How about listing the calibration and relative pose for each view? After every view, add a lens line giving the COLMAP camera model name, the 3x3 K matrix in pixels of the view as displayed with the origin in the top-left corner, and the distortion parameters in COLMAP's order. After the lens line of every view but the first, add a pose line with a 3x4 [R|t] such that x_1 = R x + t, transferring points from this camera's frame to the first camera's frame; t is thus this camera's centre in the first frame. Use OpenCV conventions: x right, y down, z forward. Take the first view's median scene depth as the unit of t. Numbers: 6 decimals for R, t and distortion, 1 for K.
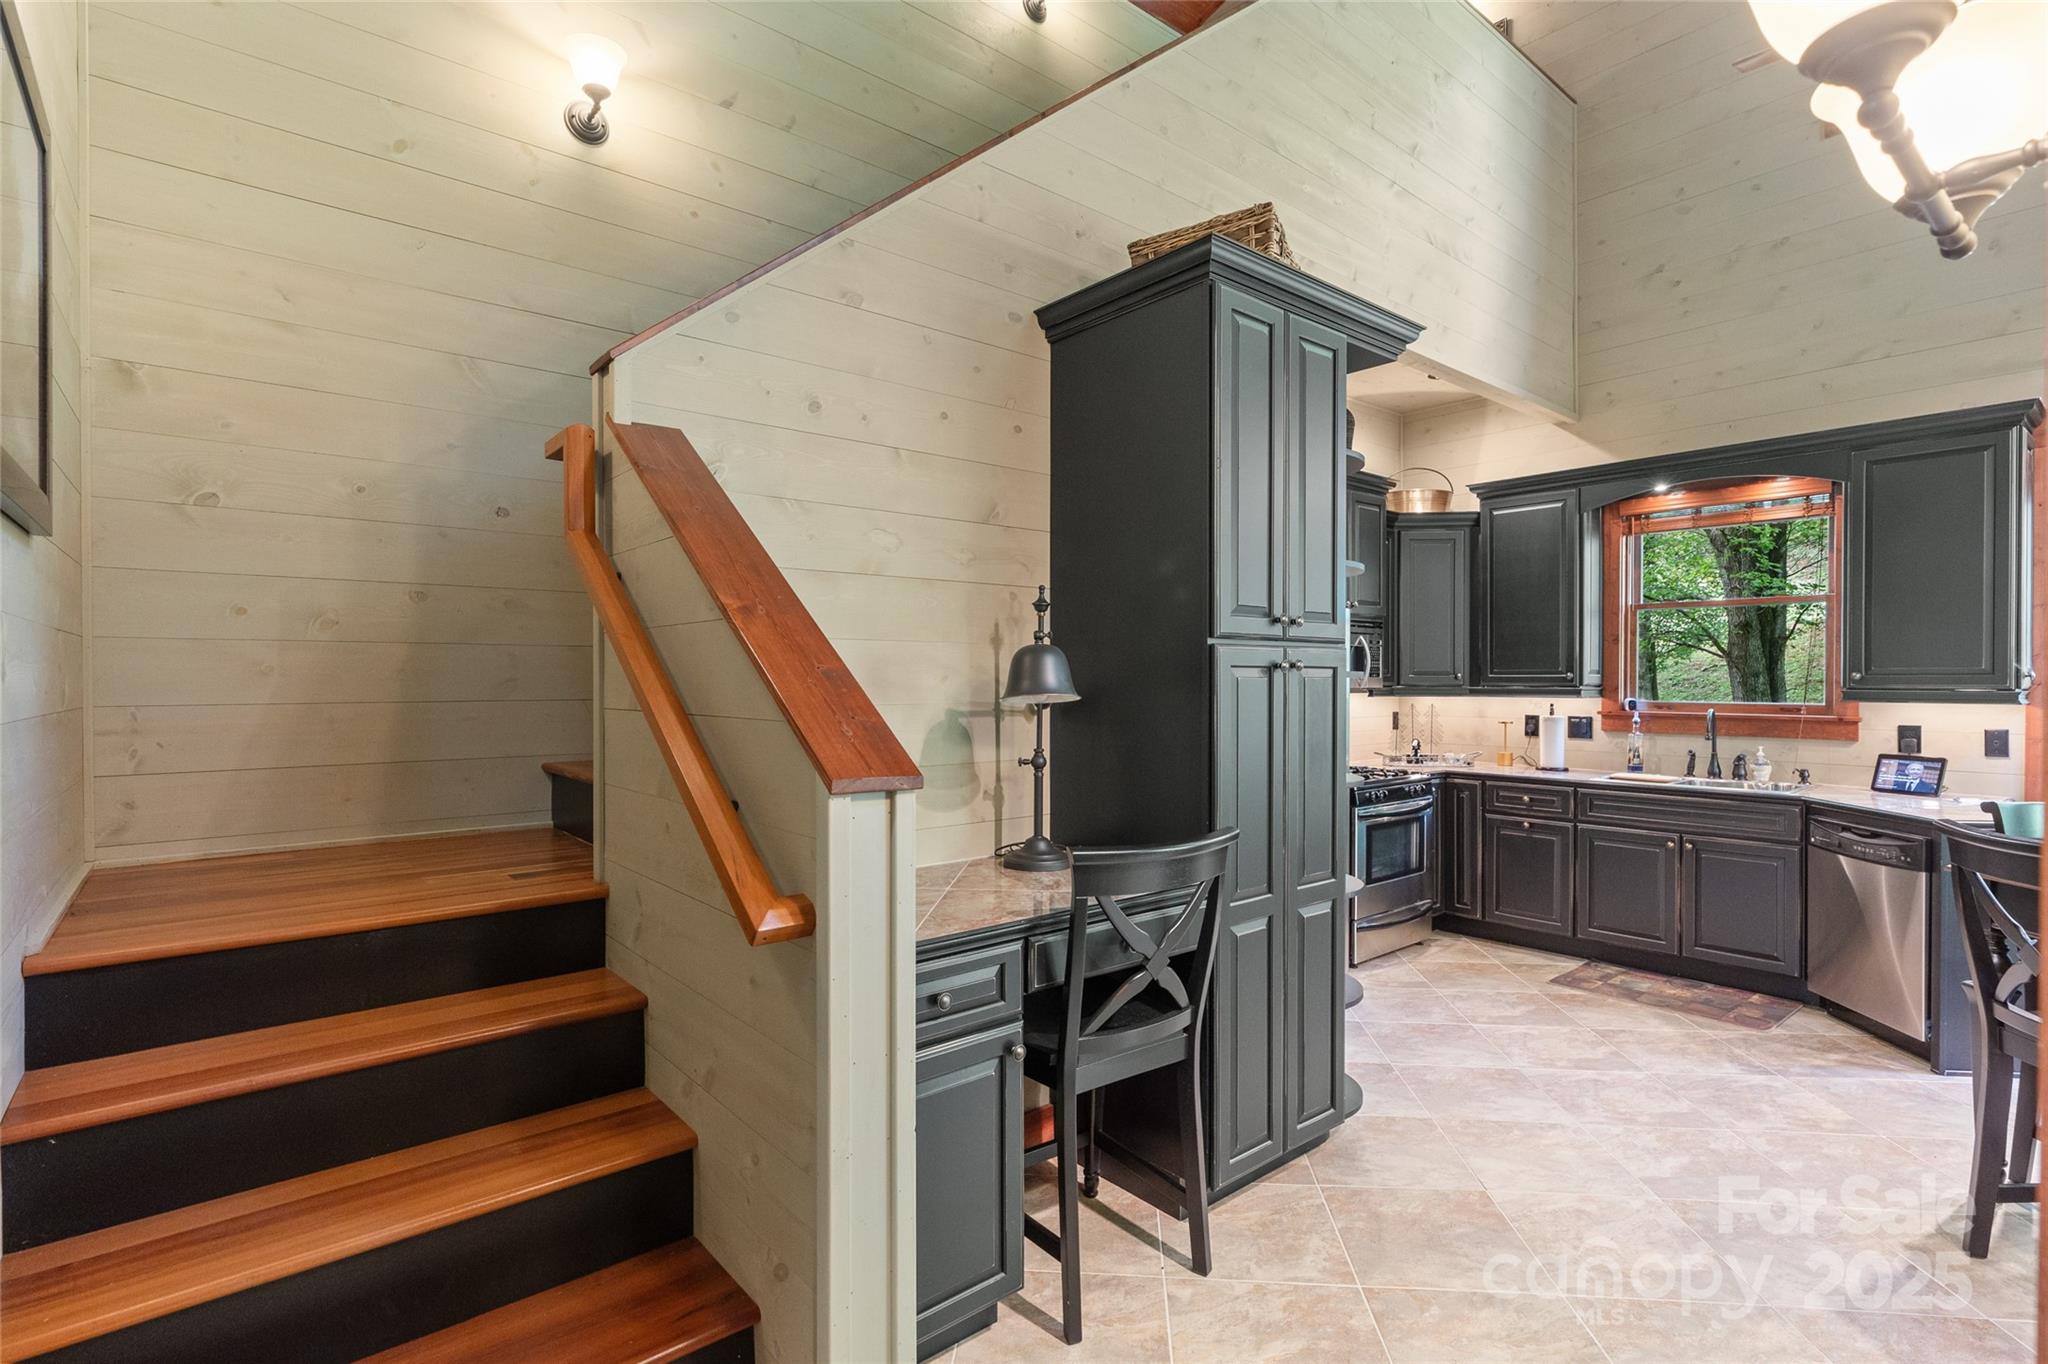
lens RADIAL K [[967.2, 0, 1024.4], [0, 967.2, 685.4], [0, 0, 1]] dist [-0.001113, -0.000638]
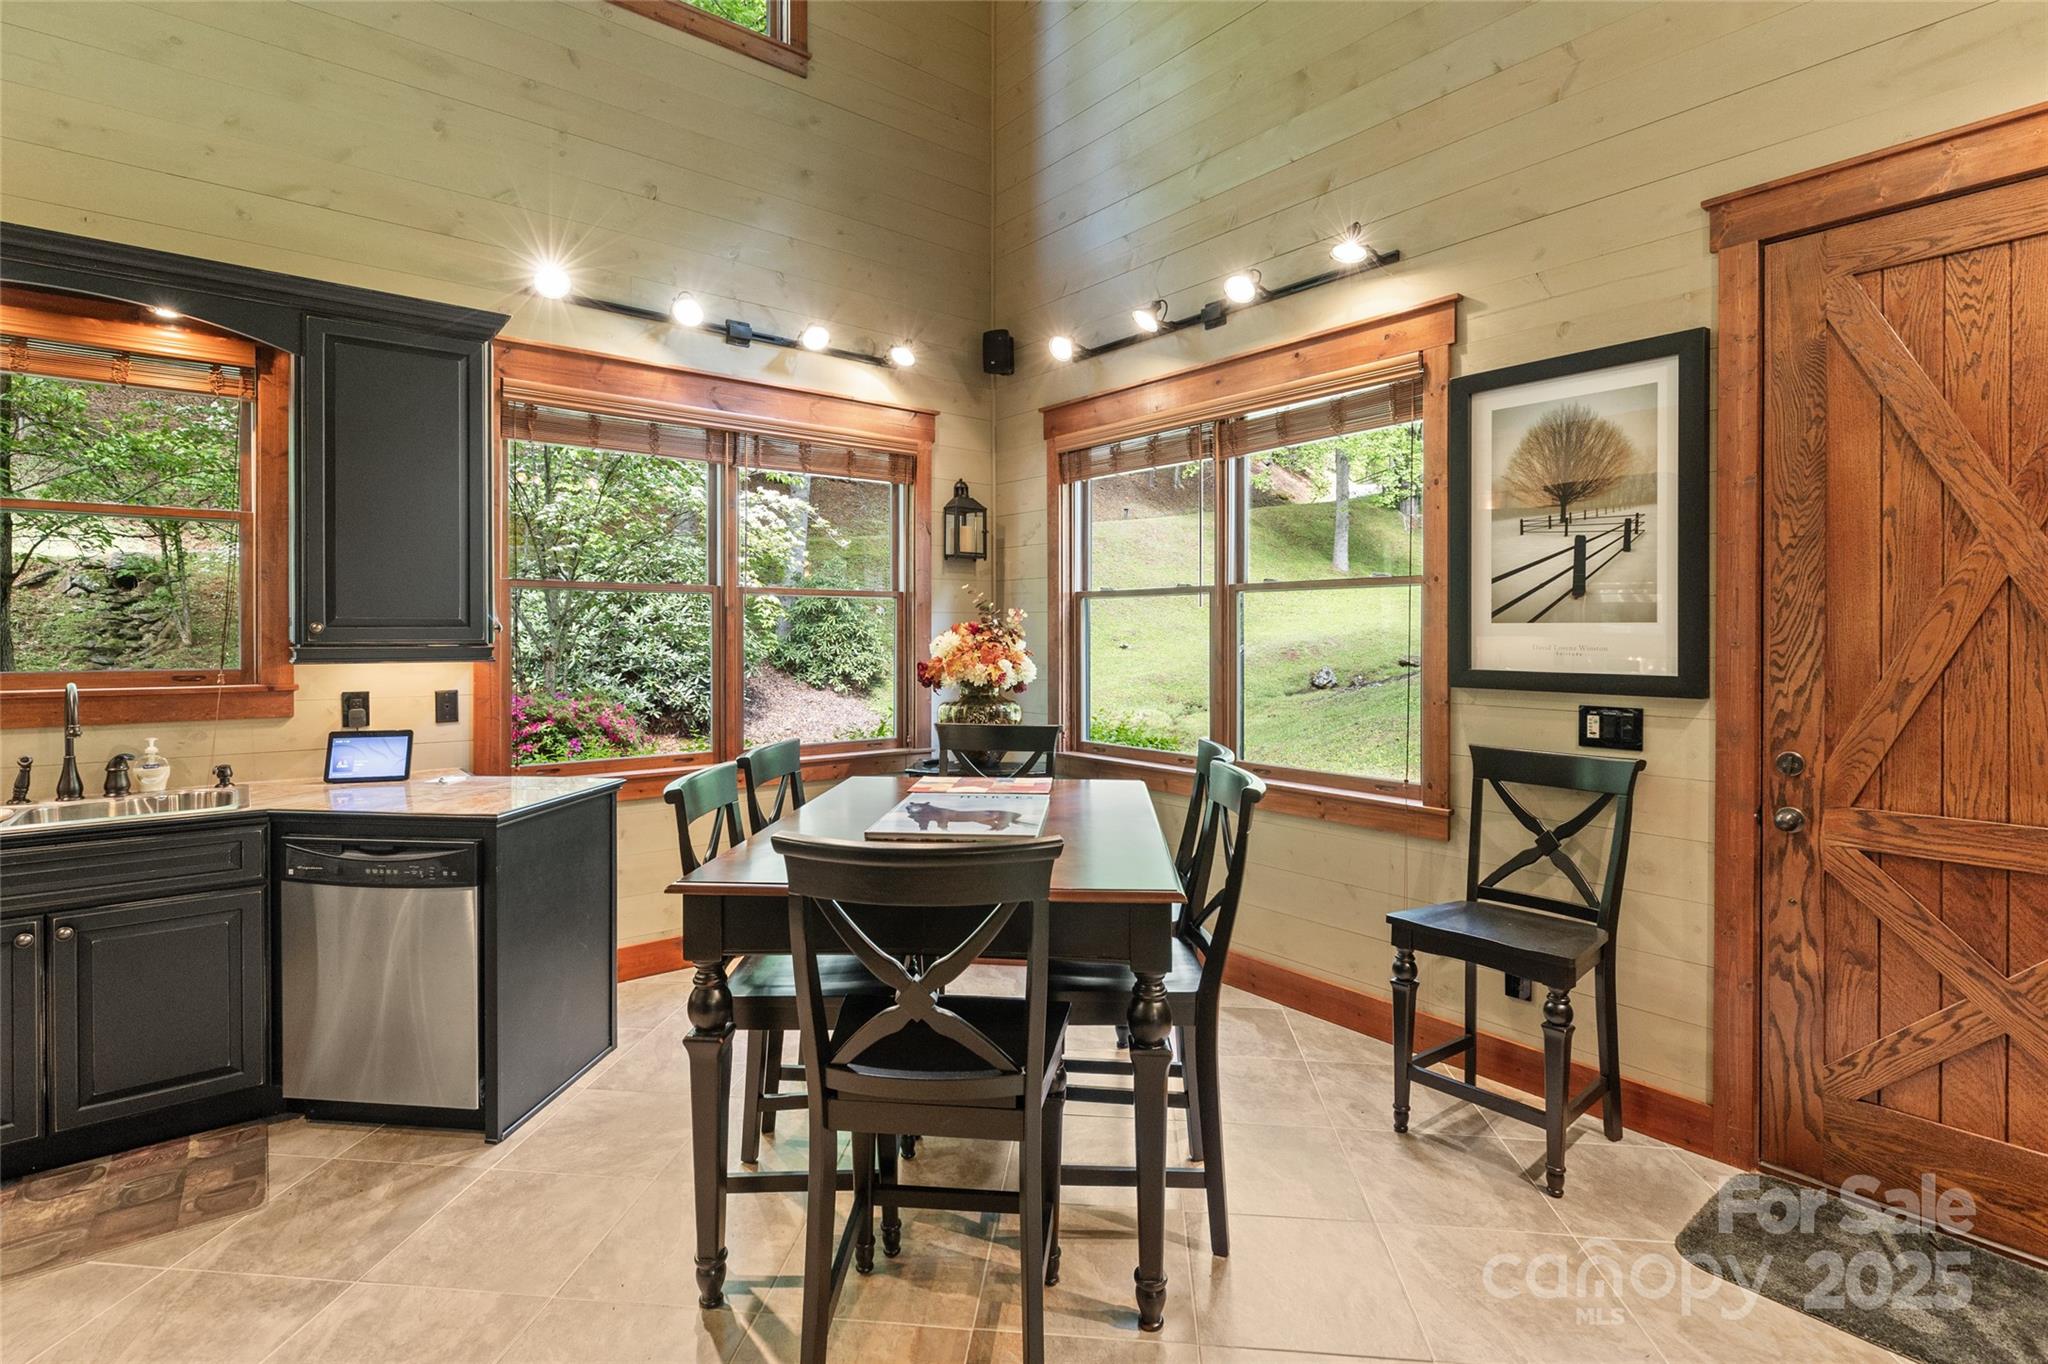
lens RADIAL K [[971.7, 0, 1020.8], [0, 971.7, 637.6], [0, 0, 1]] dist [-0.001094, 0.000154]
pose [[0.017040, -0.004814, 0.999843, 0.129853], [0.007186, 0.999963, 0.004692, -0.001815], [-0.999829, 0.007105, 0.017074, 0.409839]]
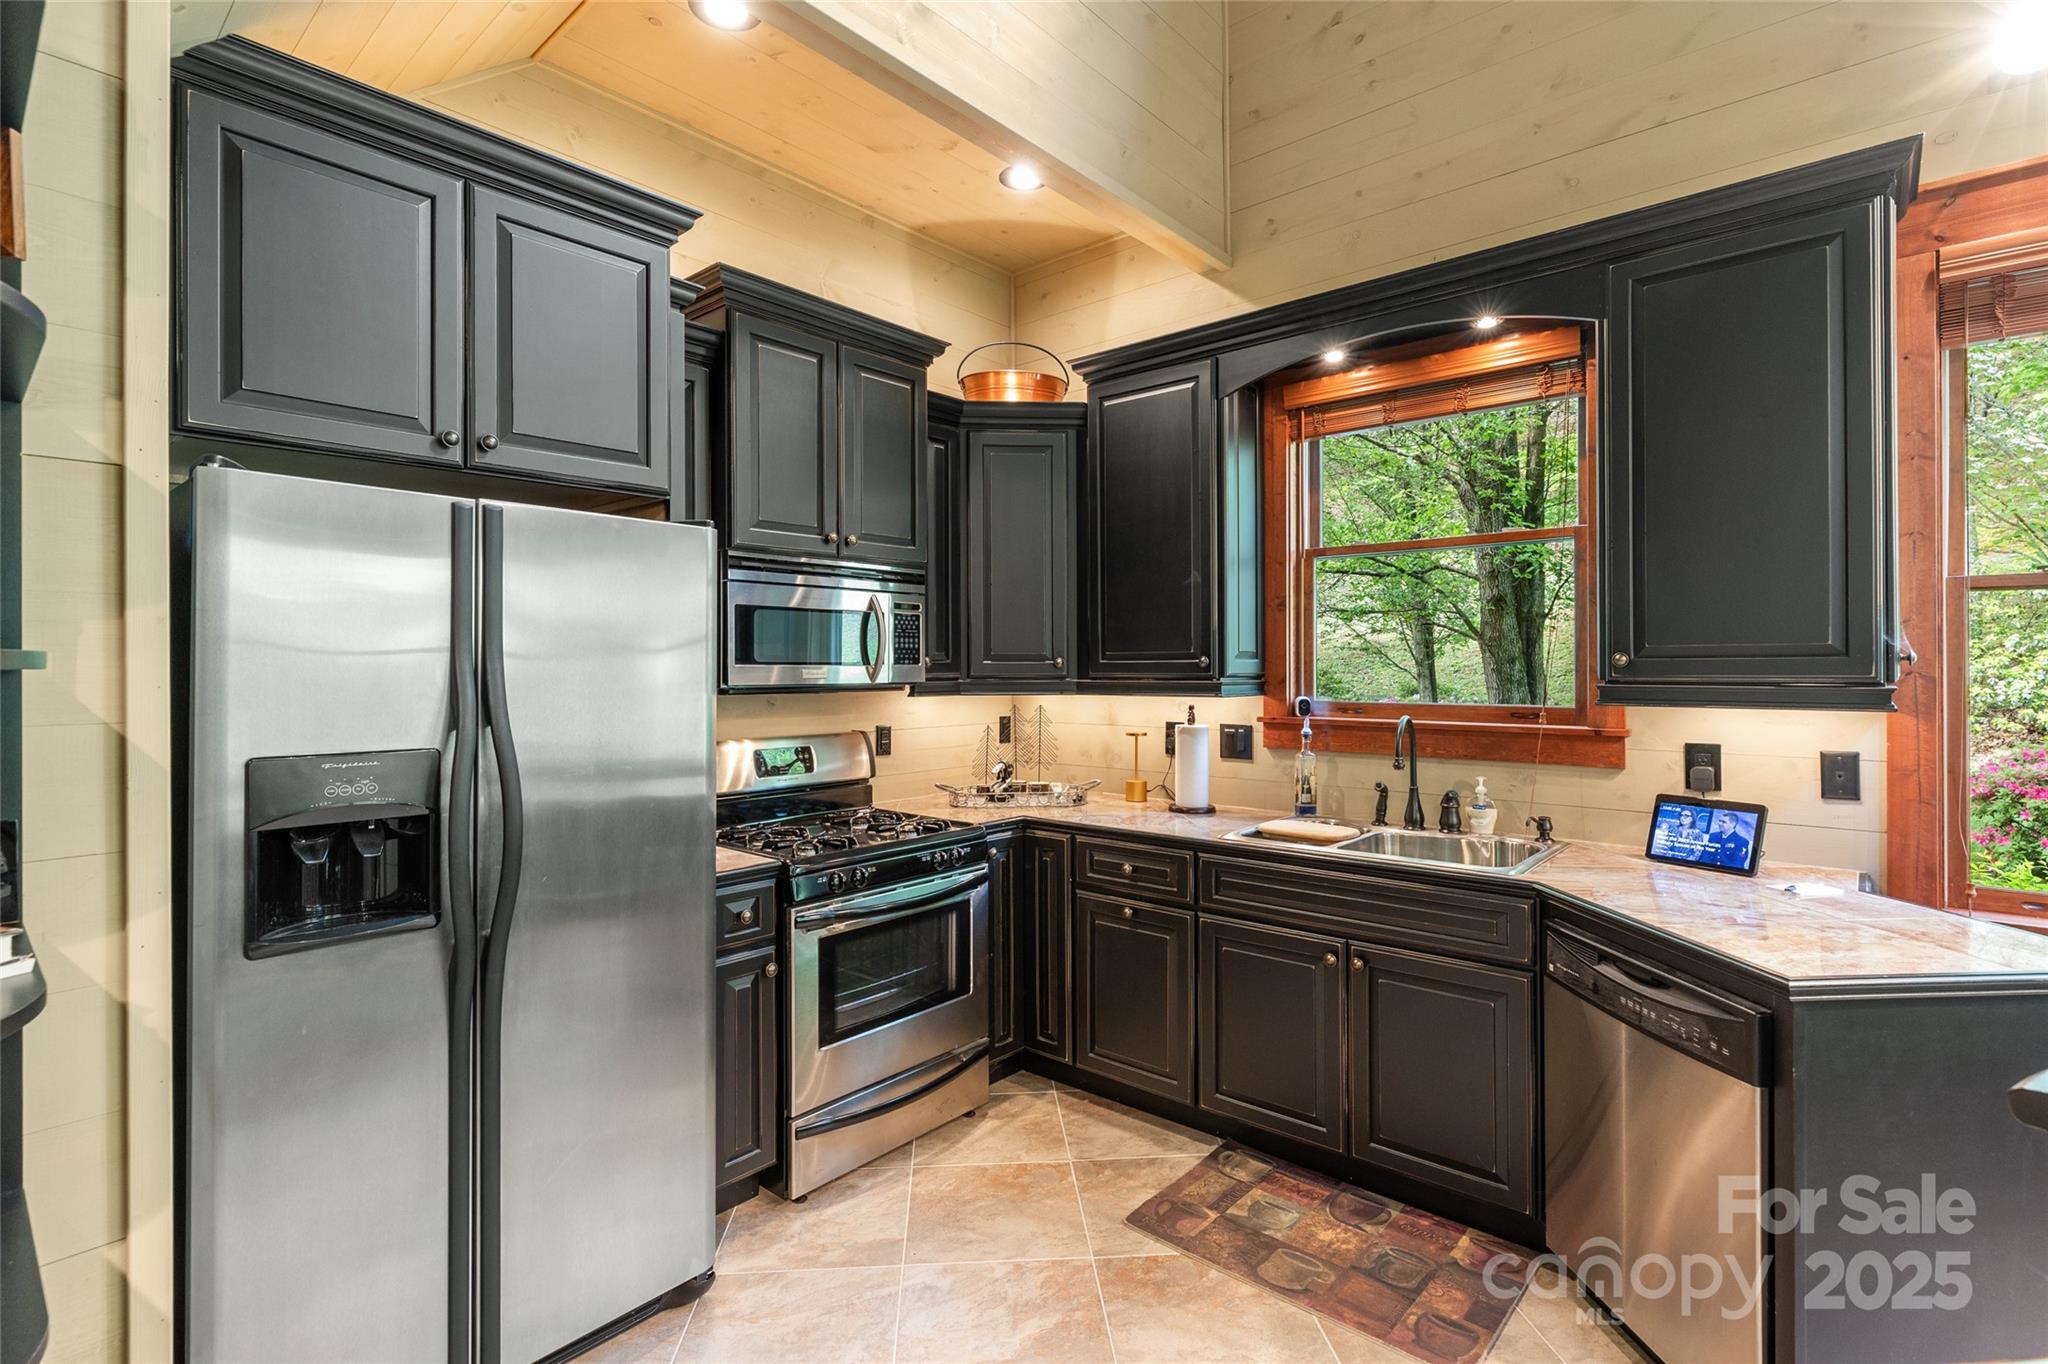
lens RADIAL K [[965.3, 0, 1023.4], [0, 965.3, 663.4], [0, 0, 1]] dist [-0.001640, -0.000408]
pose [[0.987565, -0.002973, 0.157183, 0.379543], [0.004701, 0.999933, -0.010620, -0.002818], [-0.157141, 0.011227, 0.987512, 0.441929]]
